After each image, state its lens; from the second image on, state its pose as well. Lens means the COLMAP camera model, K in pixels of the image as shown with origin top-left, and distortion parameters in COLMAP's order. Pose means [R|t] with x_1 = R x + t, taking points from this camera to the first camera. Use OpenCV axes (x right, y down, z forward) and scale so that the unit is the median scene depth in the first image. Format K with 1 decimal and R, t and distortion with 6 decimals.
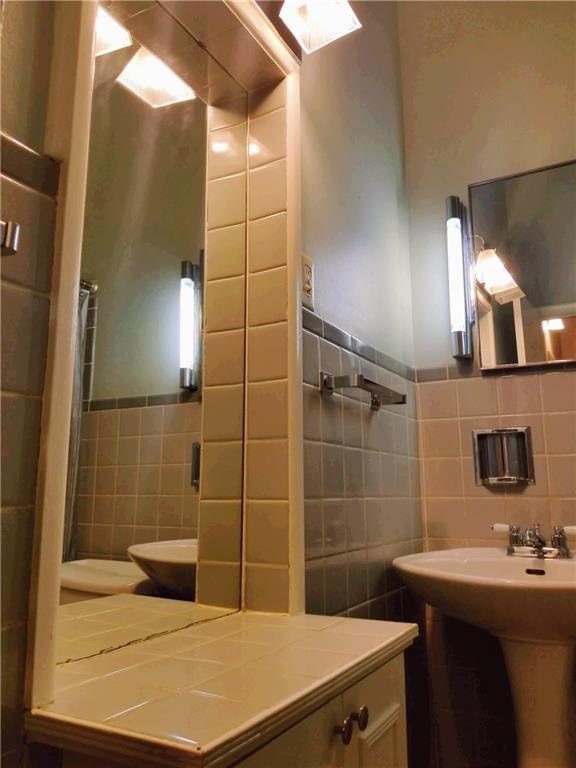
lens RADIAL K [[621.3, 0, 288.0], [0, 621.3, 384.0], [0, 0, 1]] dist [0.006525, -0.000164]
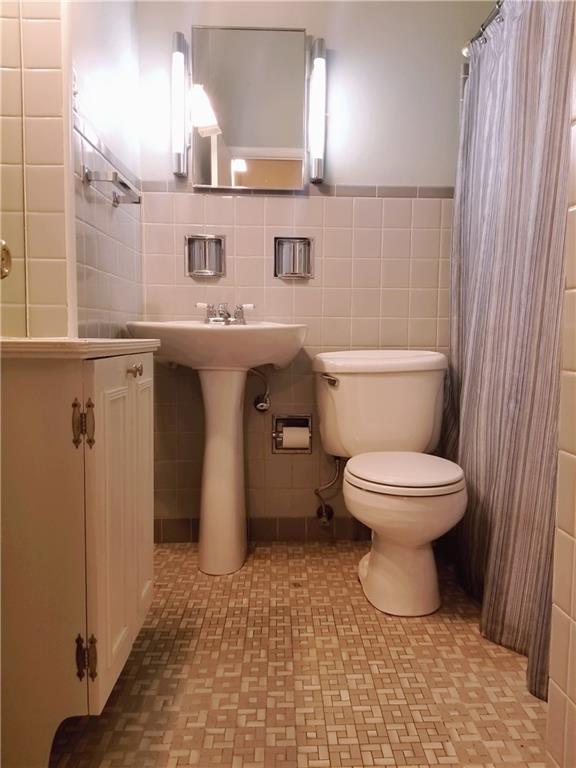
lens RADIAL K [[594.1, 0, 288.0], [0, 594.1, 384.0], [0, 0, 1]] dist [0.139498, -0.208490]
pose [[0.872950, -0.026191, 0.487107, -0.149121], [-0.104812, 0.965165, 0.239731, 0.053338], [-0.476417, -0.260327, 0.839796, -0.276957]]
